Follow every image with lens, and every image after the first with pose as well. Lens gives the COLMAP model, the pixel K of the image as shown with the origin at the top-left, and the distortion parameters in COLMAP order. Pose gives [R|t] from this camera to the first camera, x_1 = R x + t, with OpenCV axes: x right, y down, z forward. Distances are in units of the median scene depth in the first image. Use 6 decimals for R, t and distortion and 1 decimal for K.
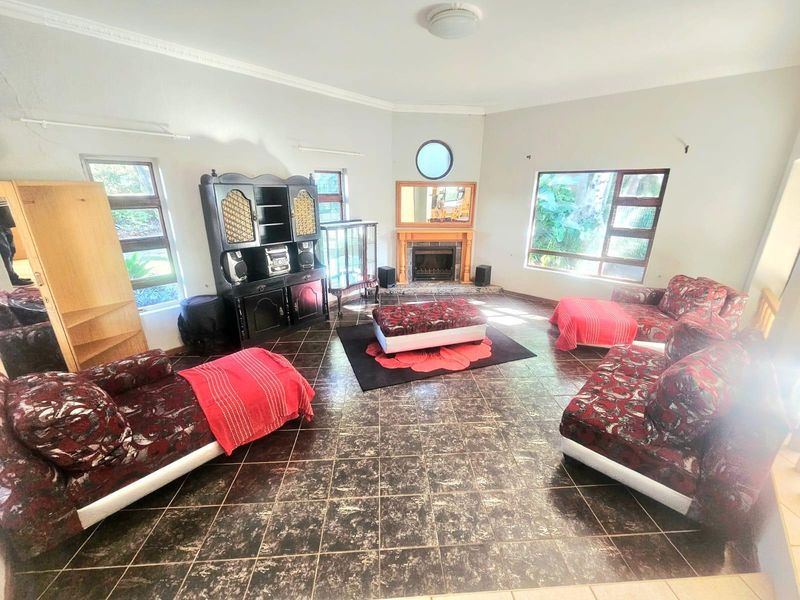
lens RADIAL K [[327.7, 0, 400.0], [0, 327.7, 300.0], [0, 0, 1]] dist [-0.002490, -0.000143]
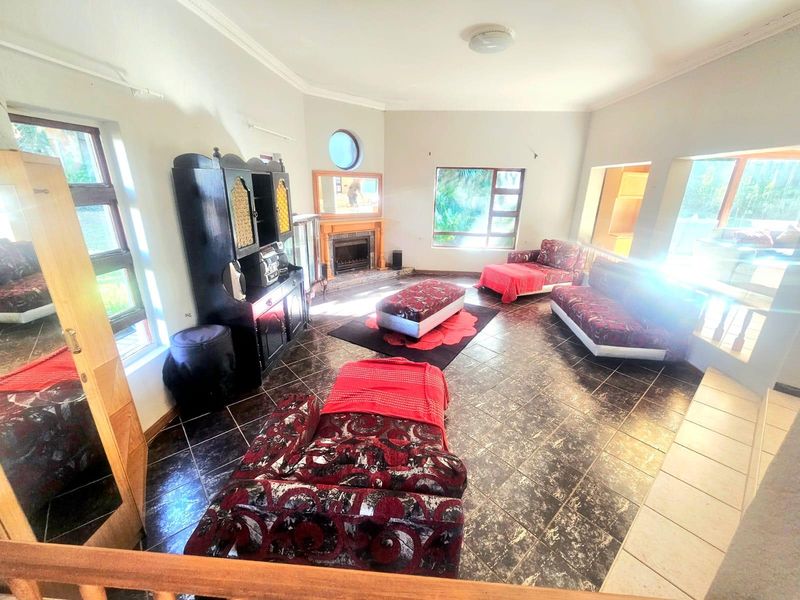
lens RADIAL K [[329.8, 0, 400.0], [0, 329.8, 300.0], [0, 0, 1]] dist [-0.000753, -0.000097]
pose [[0.789942, -0.194402, 0.581549, -0.571930], [0.180928, 0.980083, 0.081863, -0.045000], [-0.585881, 0.040552, 0.809382, 0.148649]]
